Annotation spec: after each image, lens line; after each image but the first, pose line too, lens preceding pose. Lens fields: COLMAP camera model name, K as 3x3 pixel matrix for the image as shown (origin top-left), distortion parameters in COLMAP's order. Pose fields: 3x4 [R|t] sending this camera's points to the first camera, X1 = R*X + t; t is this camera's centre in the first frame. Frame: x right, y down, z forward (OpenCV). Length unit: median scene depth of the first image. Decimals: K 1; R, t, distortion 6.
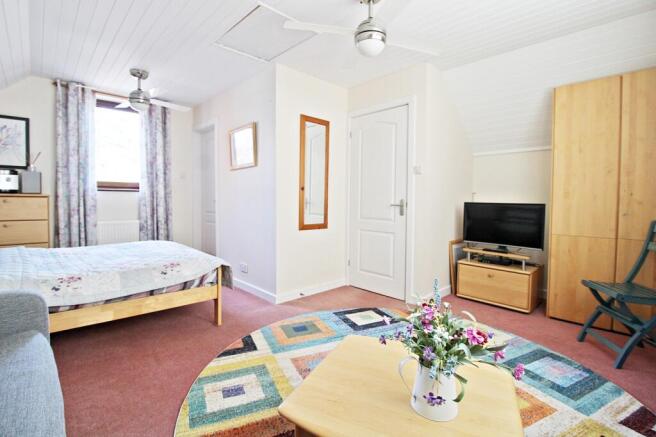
lens RADIAL K [[302.5, 0, 329.9], [0, 302.5, 208.0], [0, 0, 1]] dist [0.001029, -0.005245]
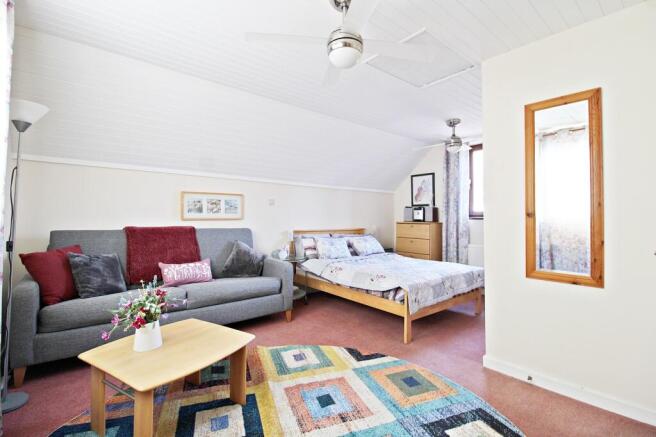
lens RADIAL K [[302.5, 0, 329.9], [0, 302.5, 208.0], [0, 0, 1]] dist [0.001029, -0.005245]
pose [[-0.049203, -0.046871, -0.997688, 0.611944], [-0.042241, 0.998102, -0.044808, -0.030496], [0.997895, 0.039939, -0.051089, 0.621676]]
